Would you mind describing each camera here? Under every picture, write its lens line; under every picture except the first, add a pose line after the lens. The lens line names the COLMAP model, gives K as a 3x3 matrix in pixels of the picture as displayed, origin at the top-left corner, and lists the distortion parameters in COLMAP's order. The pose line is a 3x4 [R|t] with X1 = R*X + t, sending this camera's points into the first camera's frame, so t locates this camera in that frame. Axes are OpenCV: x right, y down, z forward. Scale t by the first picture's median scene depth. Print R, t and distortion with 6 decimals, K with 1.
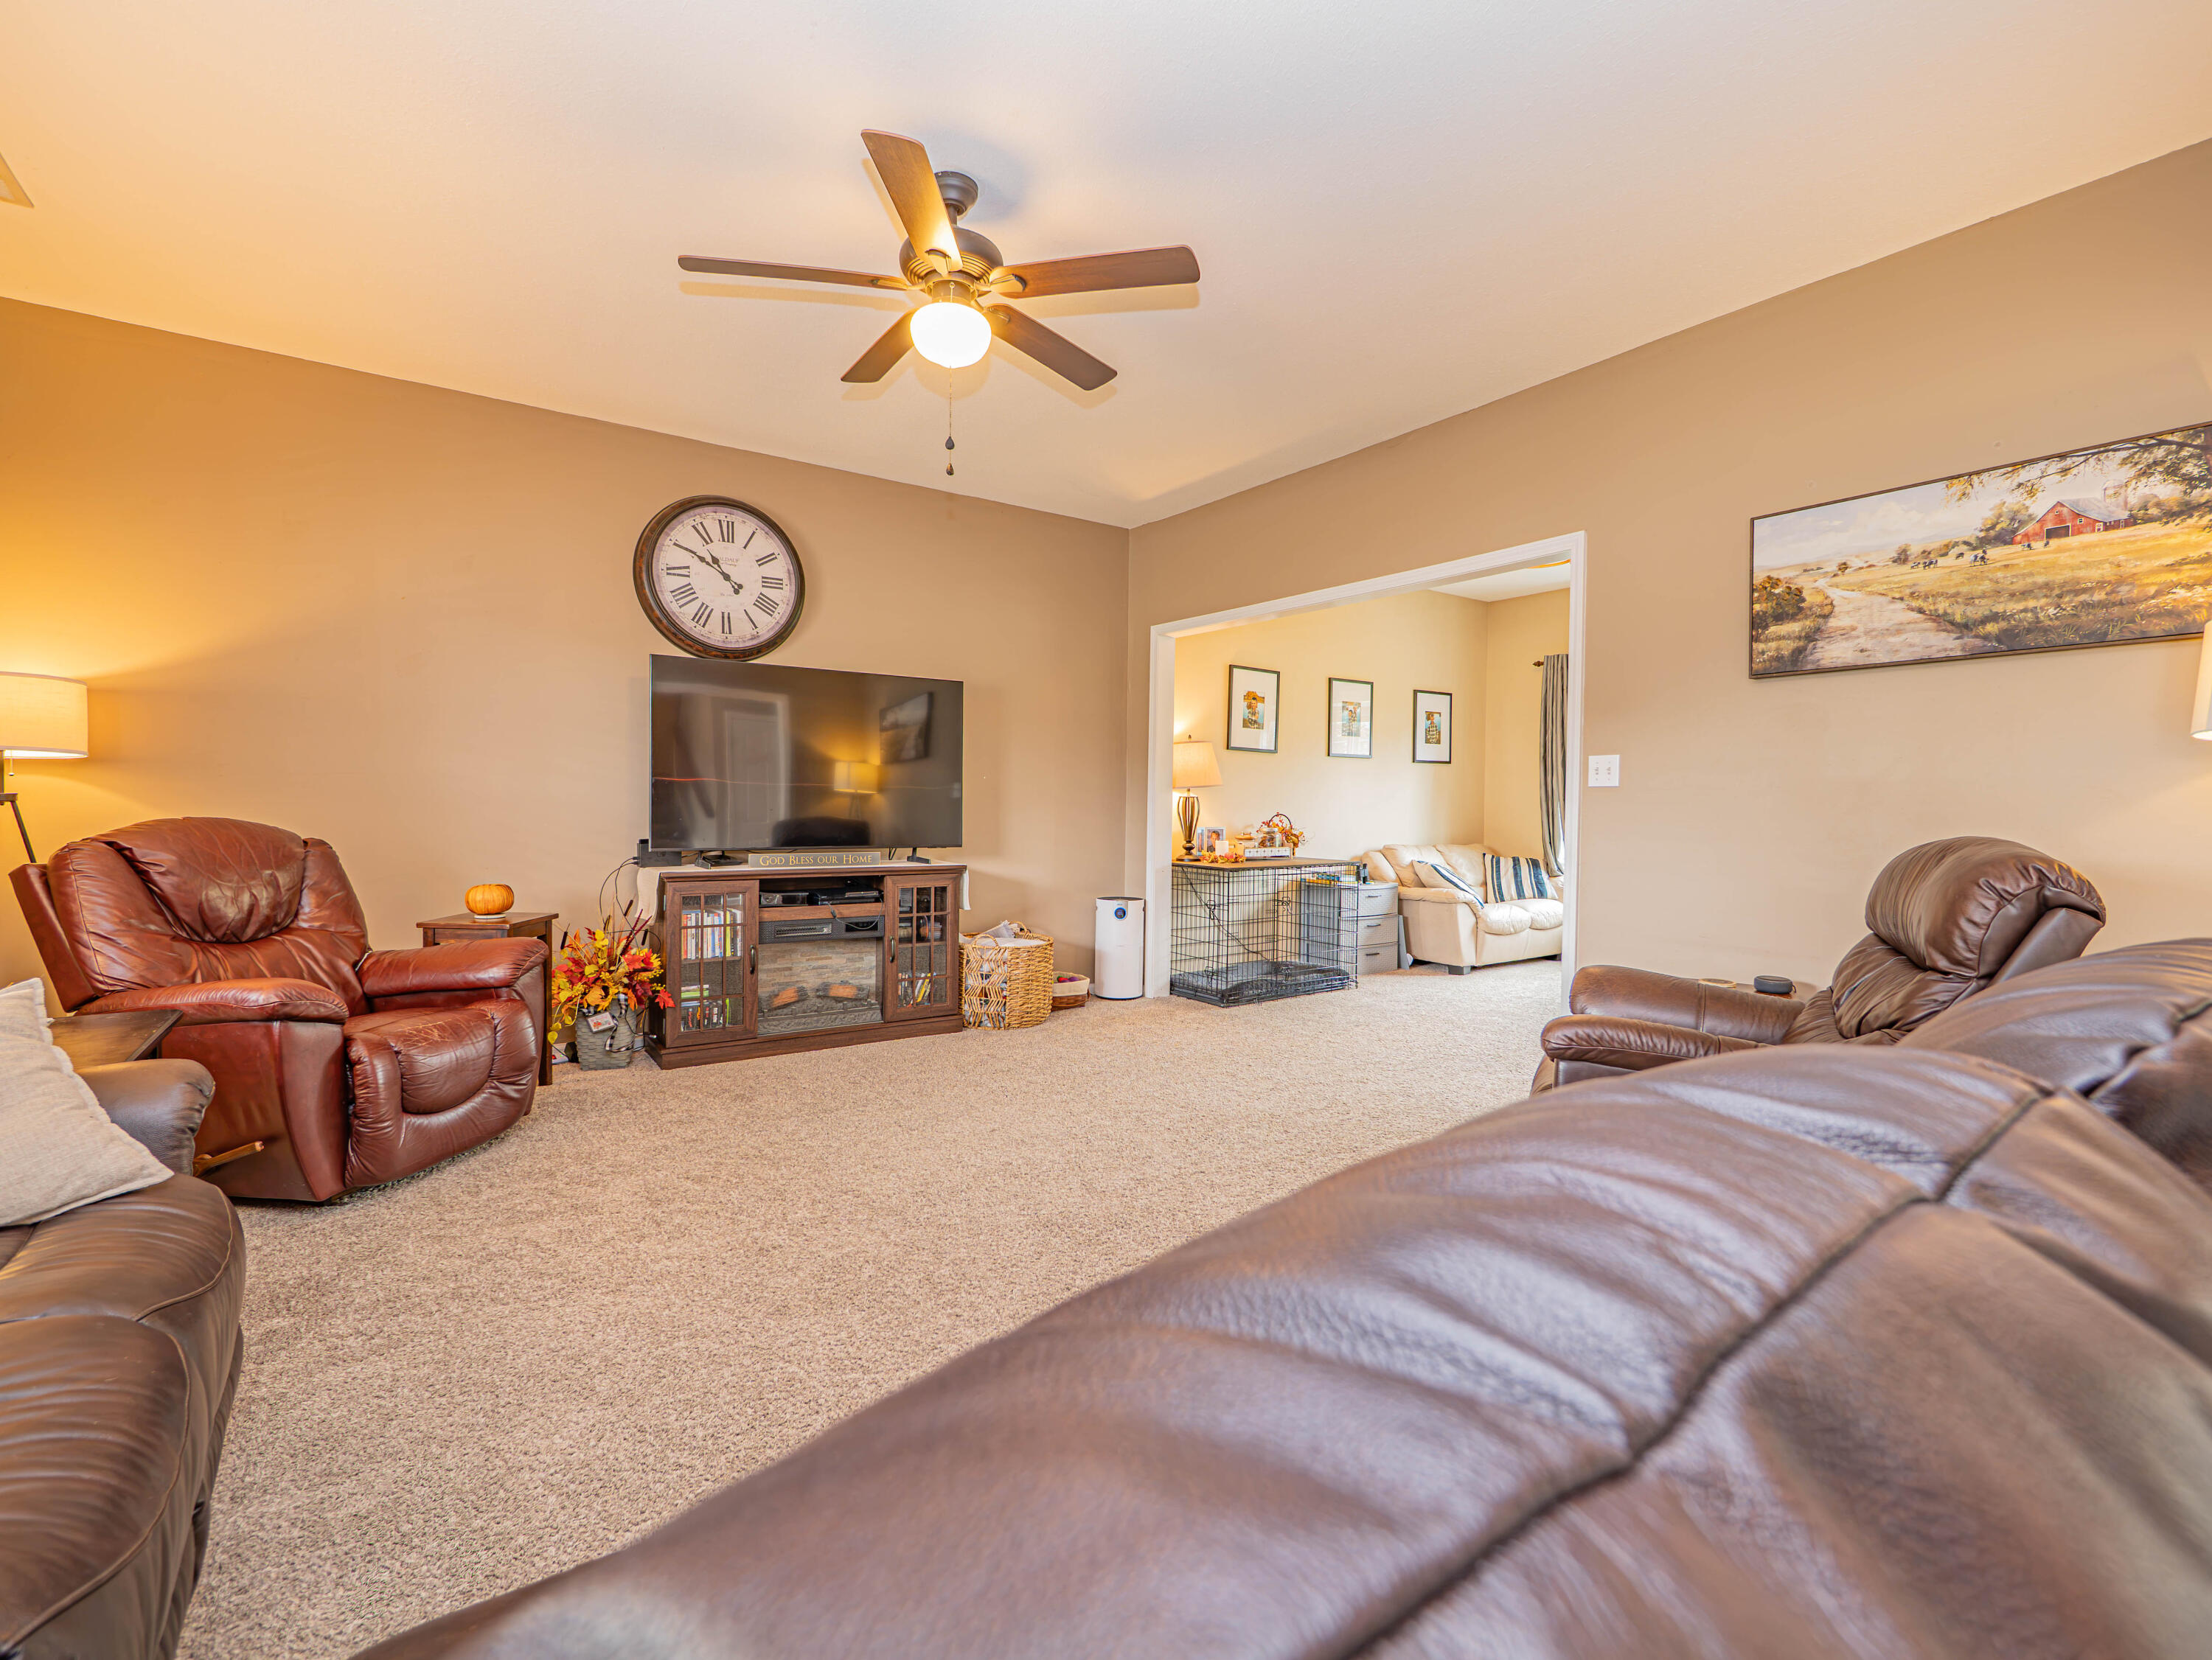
lens RADIAL K [[1008.1, 0, 1106.0], [0, 1008.1, 830.0], [0, 0, 1]] dist [-0.001596, -0.000409]
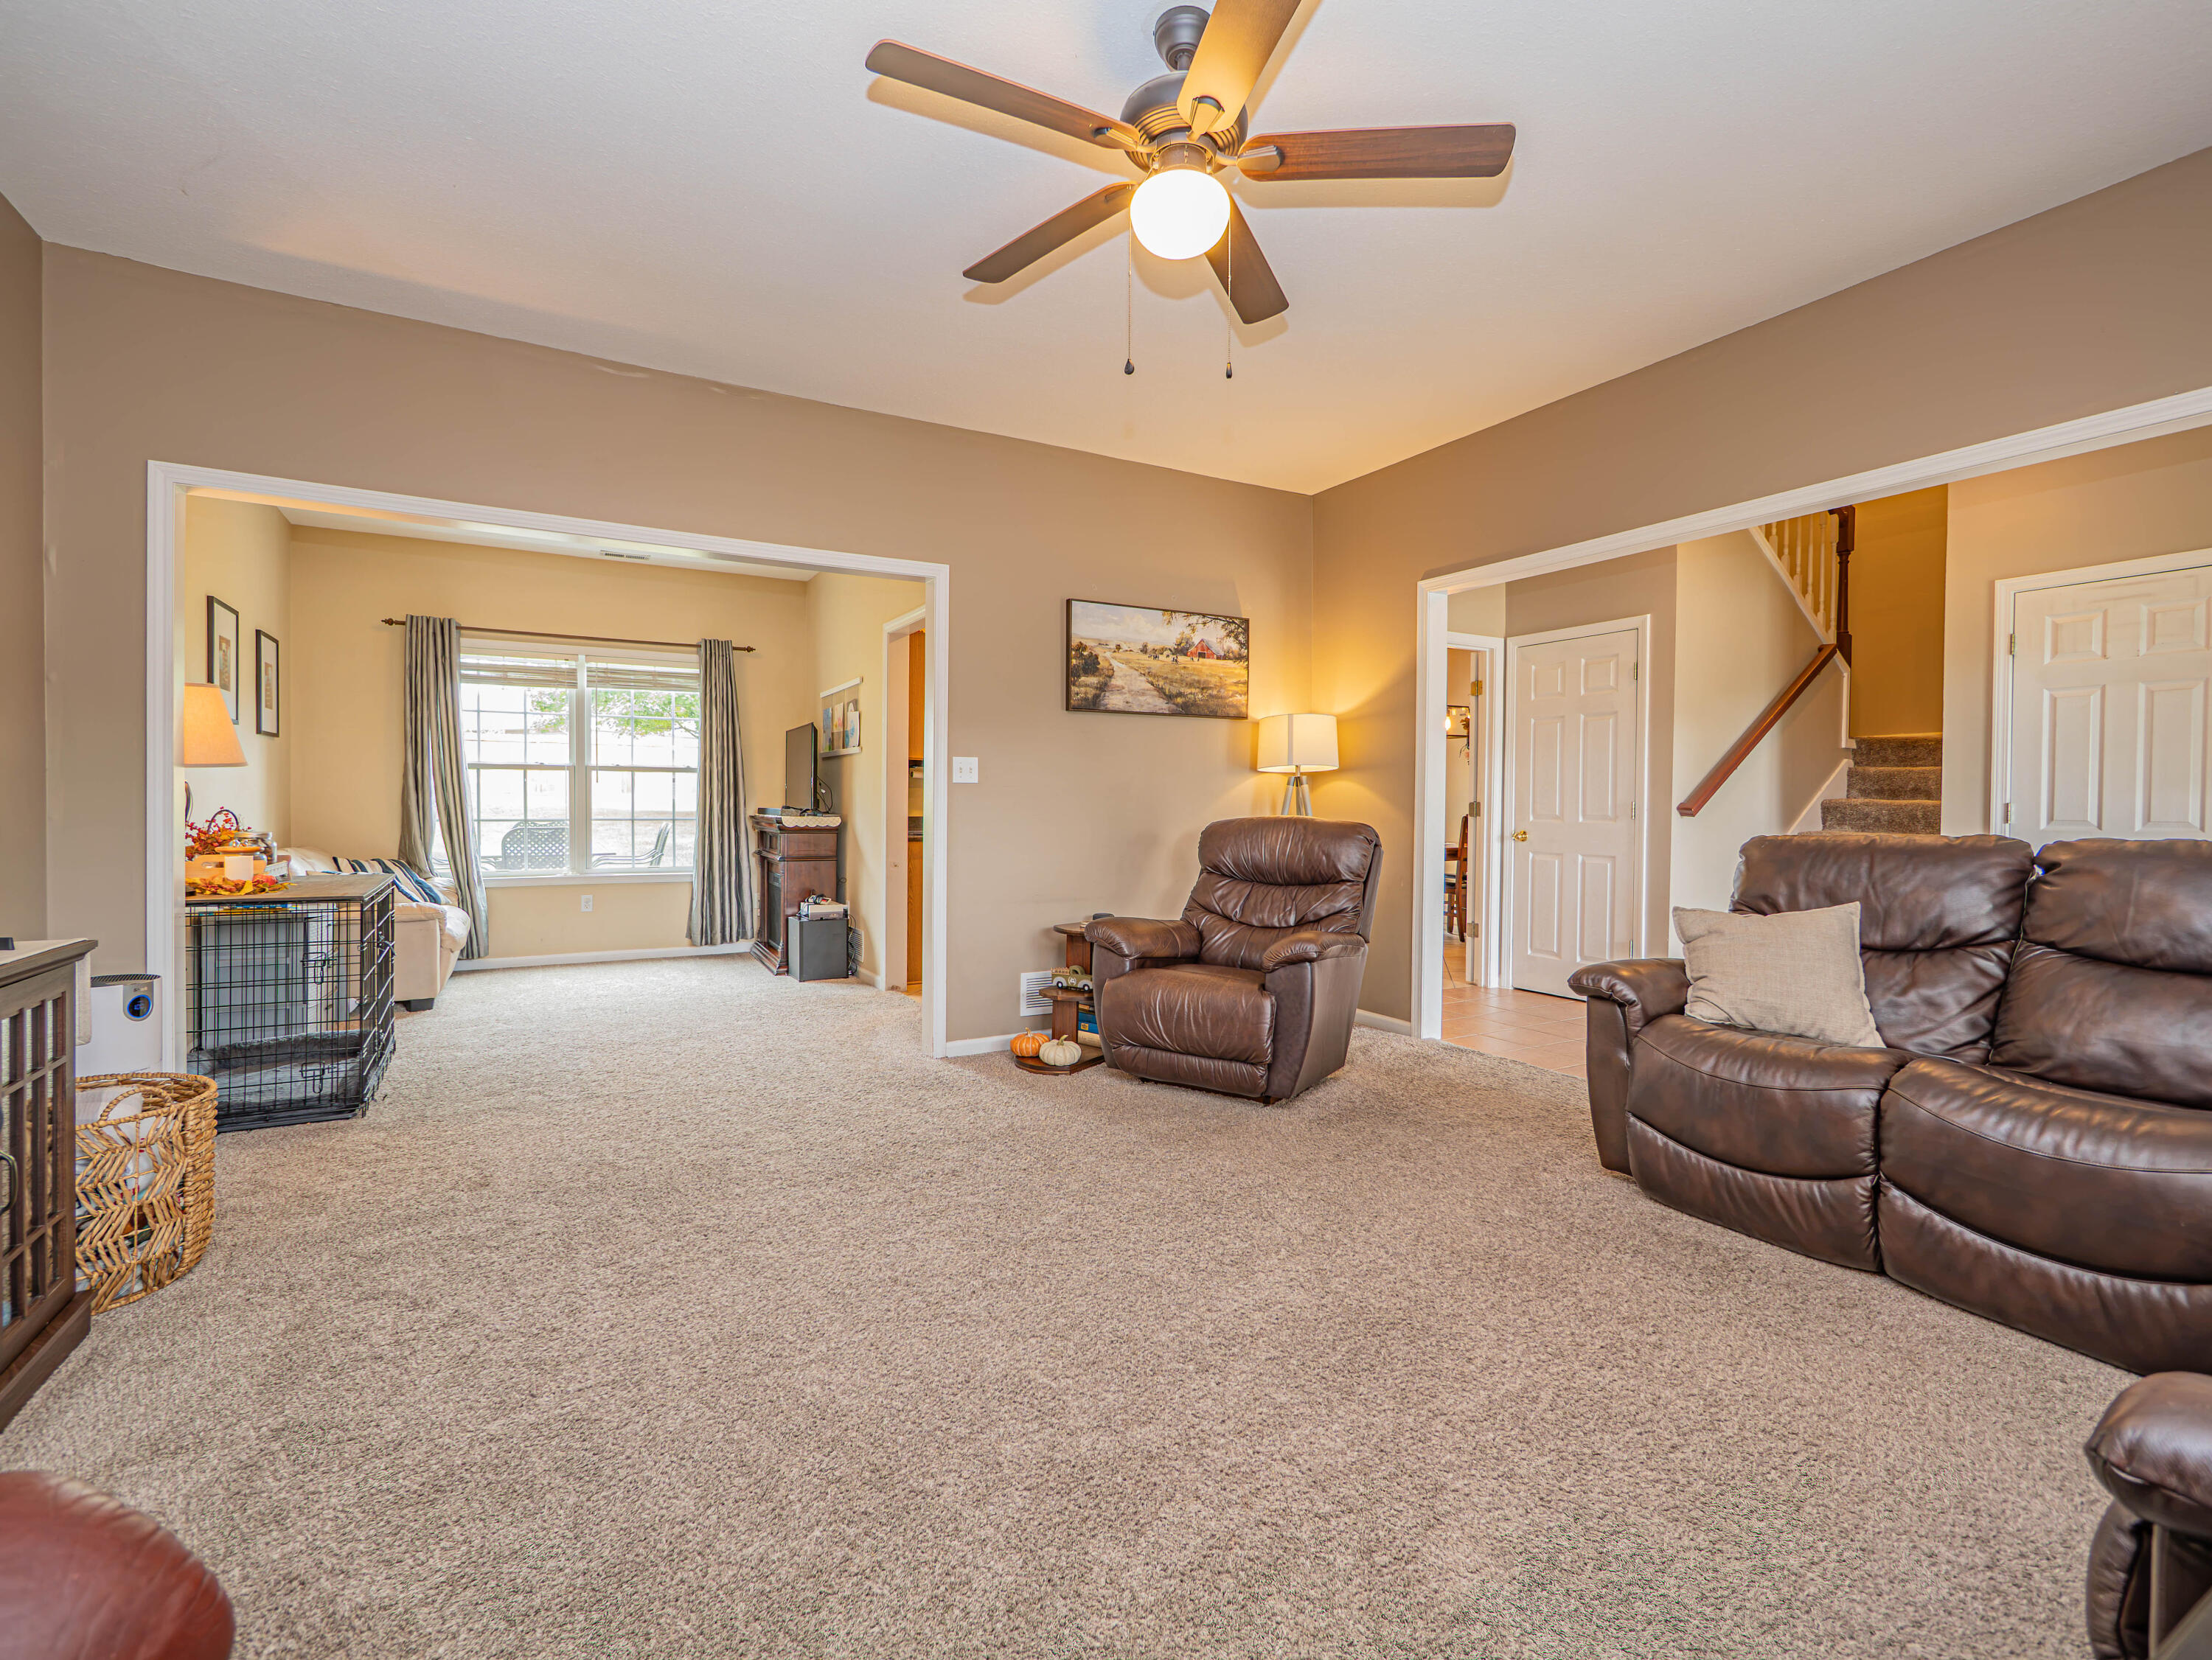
lens RADIAL K [[1008.1, 0, 1106.0], [0, 1008.1, 830.0], [0, 0, 1]] dist [-0.001596, -0.000409]
pose [[0.101422, -0.032804, 0.994302, -0.758703], [0.021144, 0.999302, 0.030812, -0.022115], [-0.994619, 0.017898, 0.102045, 0.773625]]
